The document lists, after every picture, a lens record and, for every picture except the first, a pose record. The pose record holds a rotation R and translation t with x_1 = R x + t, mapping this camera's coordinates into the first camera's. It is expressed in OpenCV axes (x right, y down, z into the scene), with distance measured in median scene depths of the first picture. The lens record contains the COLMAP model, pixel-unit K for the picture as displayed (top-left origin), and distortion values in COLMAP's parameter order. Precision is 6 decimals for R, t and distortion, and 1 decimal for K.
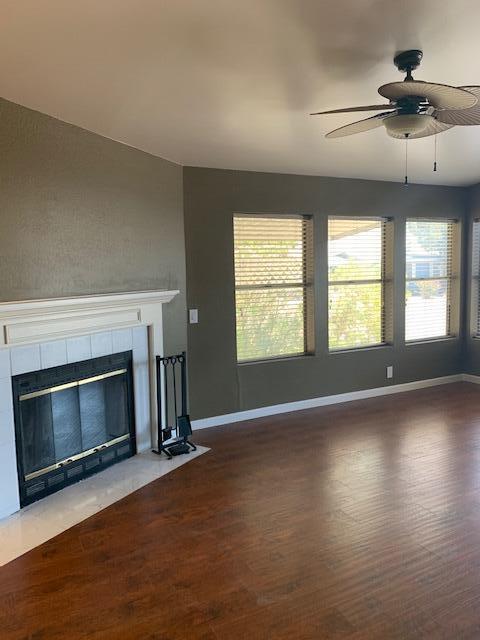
lens RADIAL K [[492.4, 0, 246.1], [0, 492.4, 314.0], [0, 0, 1]] dist [0.035355, -0.031199]
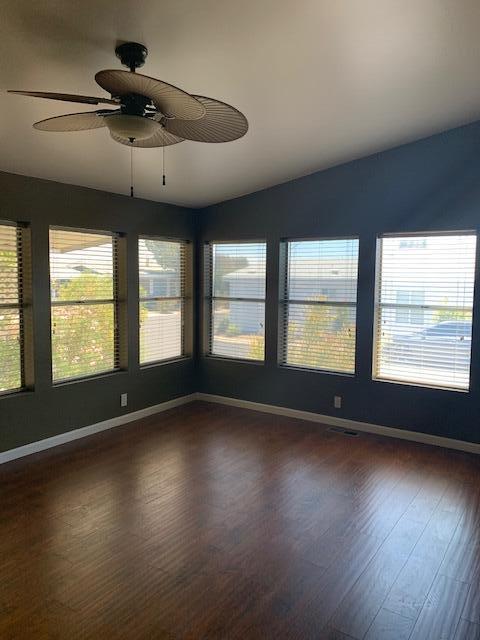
lens RADIAL K [[492.4, 0, 237.6], [0, 492.4, 316.0], [0, 0, 1]] dist [0.035355, -0.031199]
pose [[0.879265, -0.006343, 0.476290, 0.042619], [0.016754, 0.999704, -0.017615, -0.021089], [-0.476038, 0.023468, 0.879112, 0.094070]]
